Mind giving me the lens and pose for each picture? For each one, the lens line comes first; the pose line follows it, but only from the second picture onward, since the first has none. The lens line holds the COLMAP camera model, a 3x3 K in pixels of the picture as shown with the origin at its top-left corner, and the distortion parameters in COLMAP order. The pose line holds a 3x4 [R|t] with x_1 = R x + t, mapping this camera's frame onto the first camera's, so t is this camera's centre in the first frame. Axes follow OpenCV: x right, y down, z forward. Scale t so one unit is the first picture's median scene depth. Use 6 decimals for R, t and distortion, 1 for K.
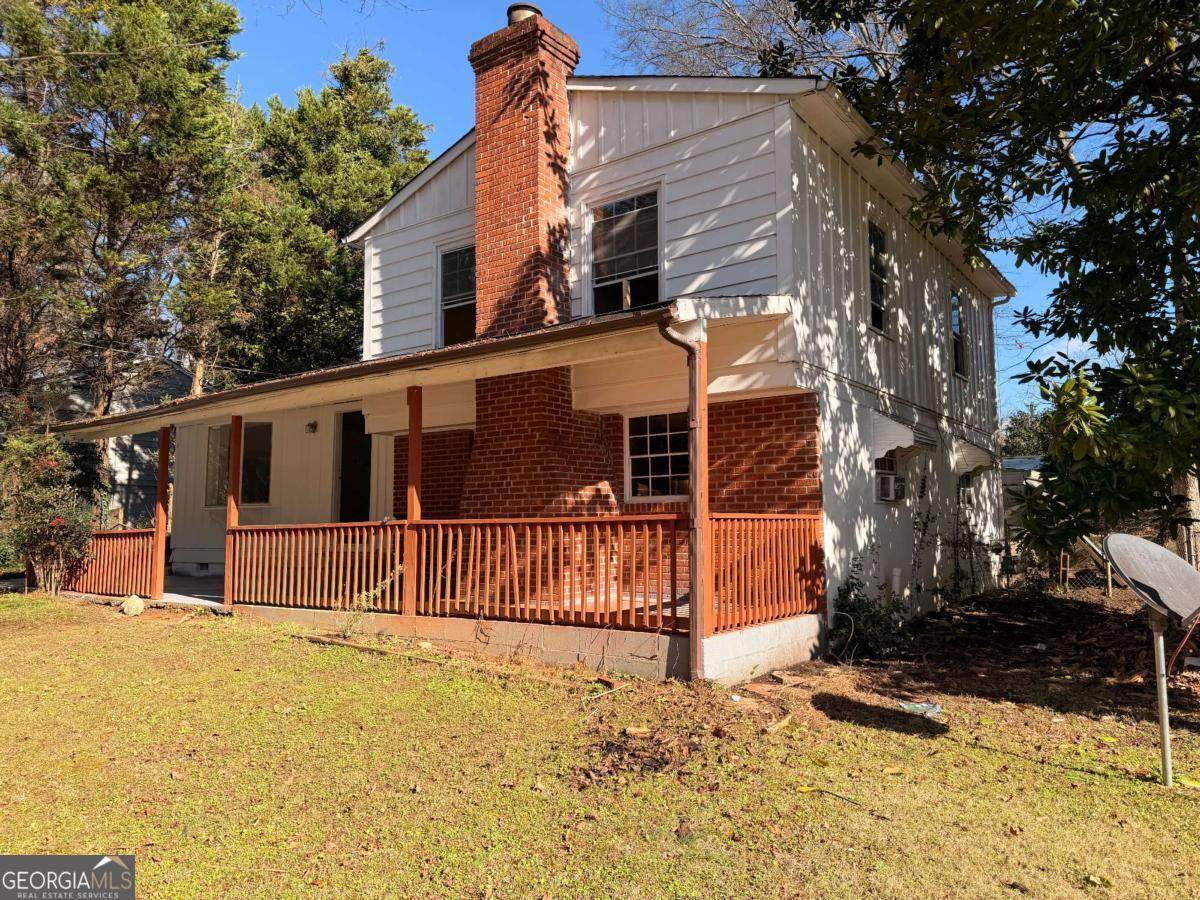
lens RADIAL K [[824.8, 0, 600.0], [0, 824.8, 450.0], [0, 0, 1]] dist [0.101226, -0.144773]
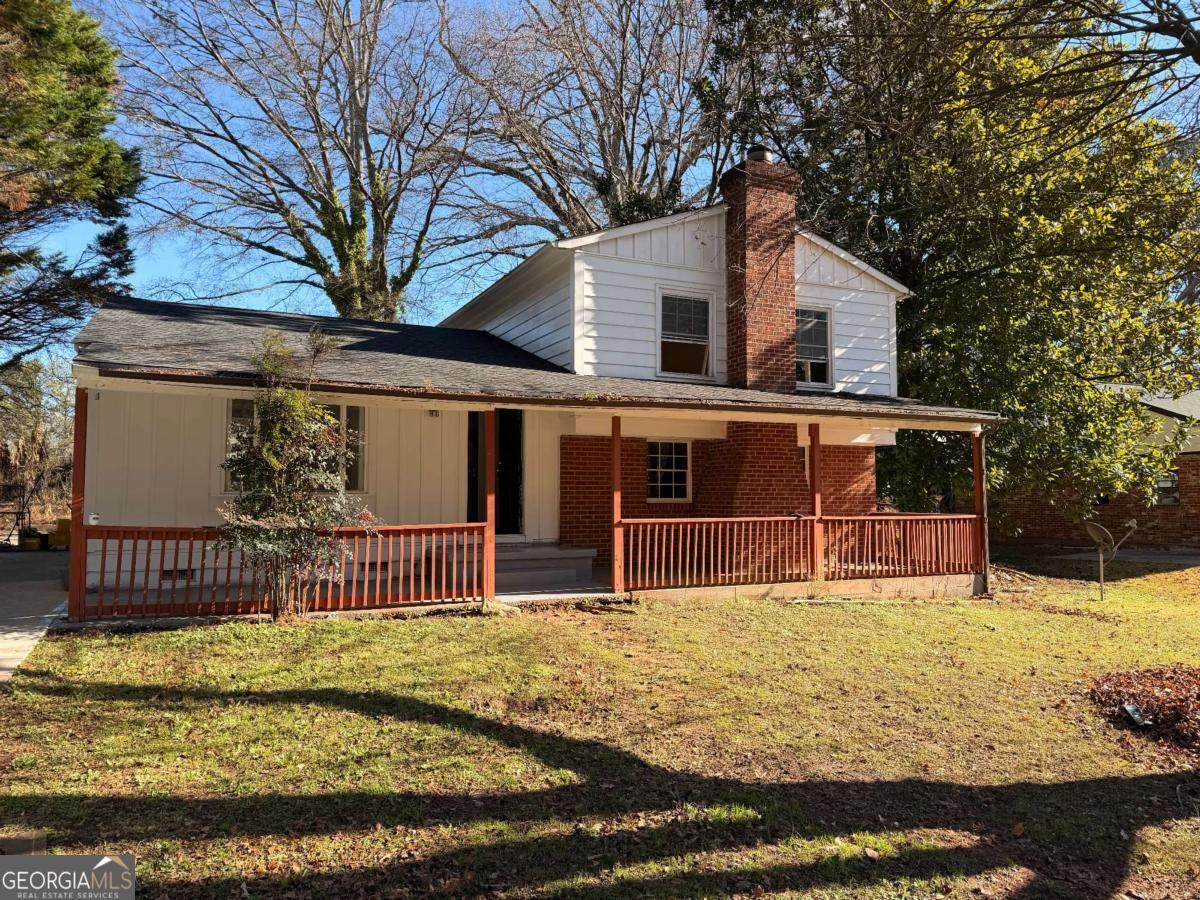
lens RADIAL K [[824.8, 0, 600.0], [0, 824.8, 450.0], [0, 0, 1]] dist [0.101226, -0.144773]
pose [[0.486996, 0.058976, 0.871411, -1.435918], [-0.086931, 0.996036, -0.018828, 0.024069], [-0.869067, -0.066583, 0.490192, 0.526839]]
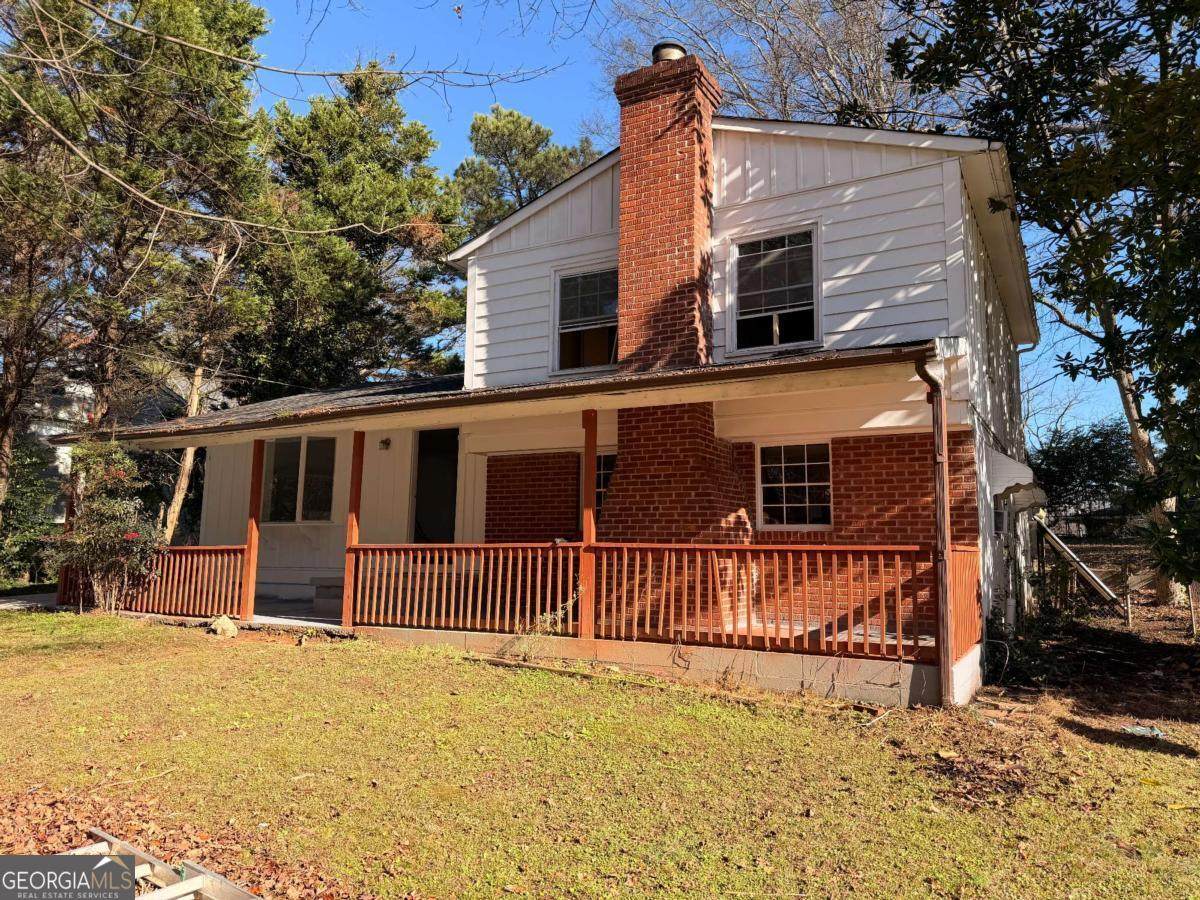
lens RADIAL K [[824.8, 0, 600.0], [0, 824.8, 450.0], [0, 0, 1]] dist [0.101226, -0.144773]
pose [[0.992309, 0.033507, 0.119163, -0.287067], [-0.030116, 0.999092, -0.030146, 0.001722], [-0.120065, 0.026326, 0.992417, 0.002919]]
